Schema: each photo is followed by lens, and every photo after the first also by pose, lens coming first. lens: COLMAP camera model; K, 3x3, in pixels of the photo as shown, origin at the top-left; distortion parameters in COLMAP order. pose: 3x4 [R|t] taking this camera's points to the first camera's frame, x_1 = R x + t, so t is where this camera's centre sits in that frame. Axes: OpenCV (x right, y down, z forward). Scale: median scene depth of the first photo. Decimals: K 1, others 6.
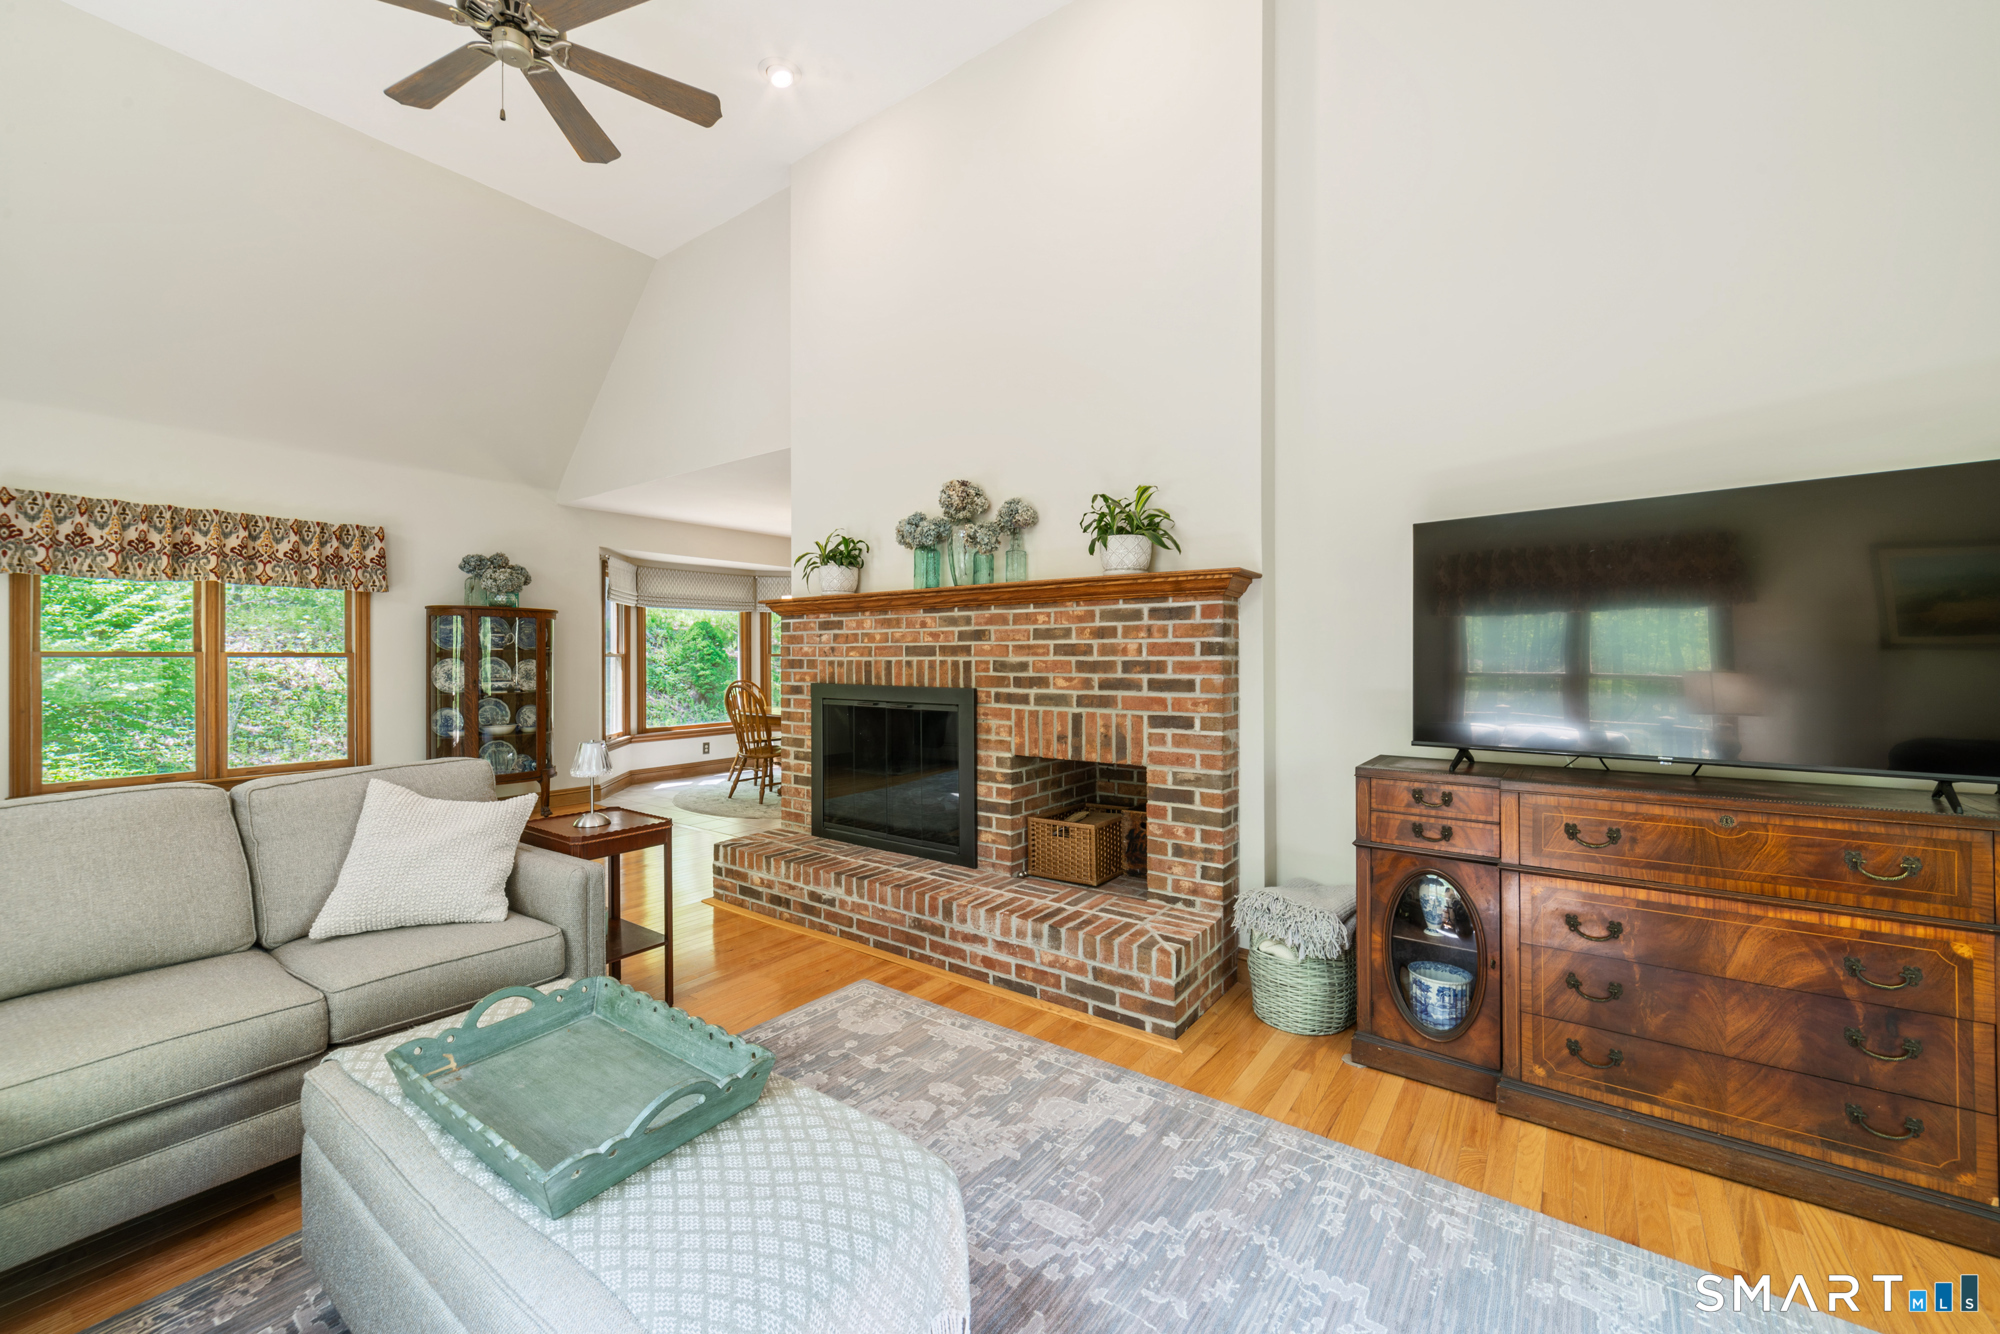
lens RADIAL K [[791.3, 0, 987.3], [0, 791.3, 659.4], [0, 0, 1]] dist [0.001162, 0.001036]
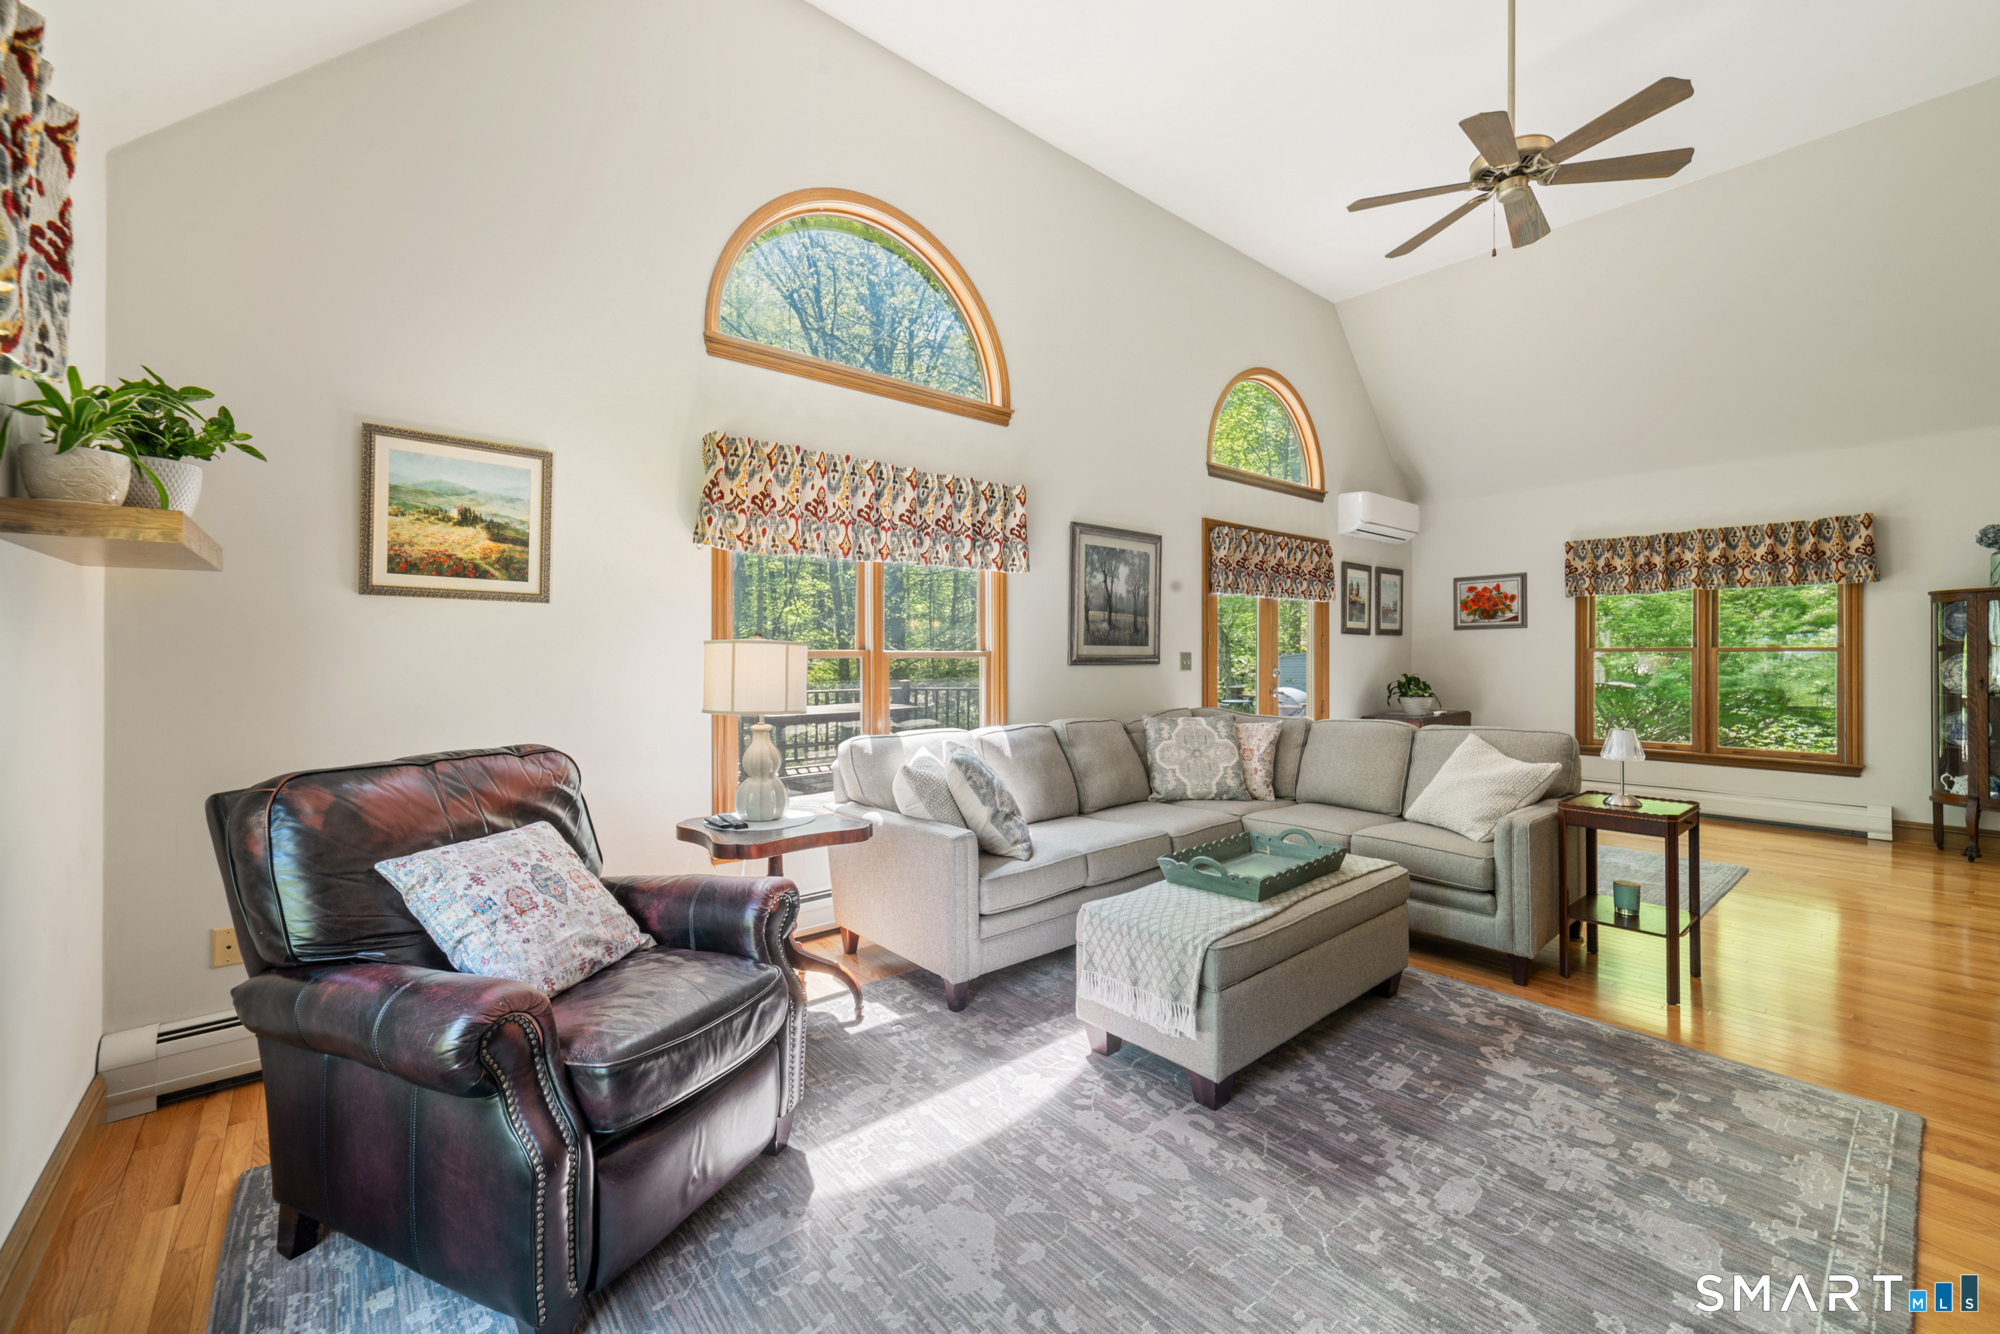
lens RADIAL K [[791.3, 0, 1000.3], [0, 791.3, 651.8], [0, 0, 1]] dist [0.001162, 0.001036]
pose [[-0.223847, 0.000337, -0.974624, 0.572570], [-0.002177, 0.999997, 0.000846, -0.001062], [0.974622, 0.002311, -0.223845, 0.302405]]
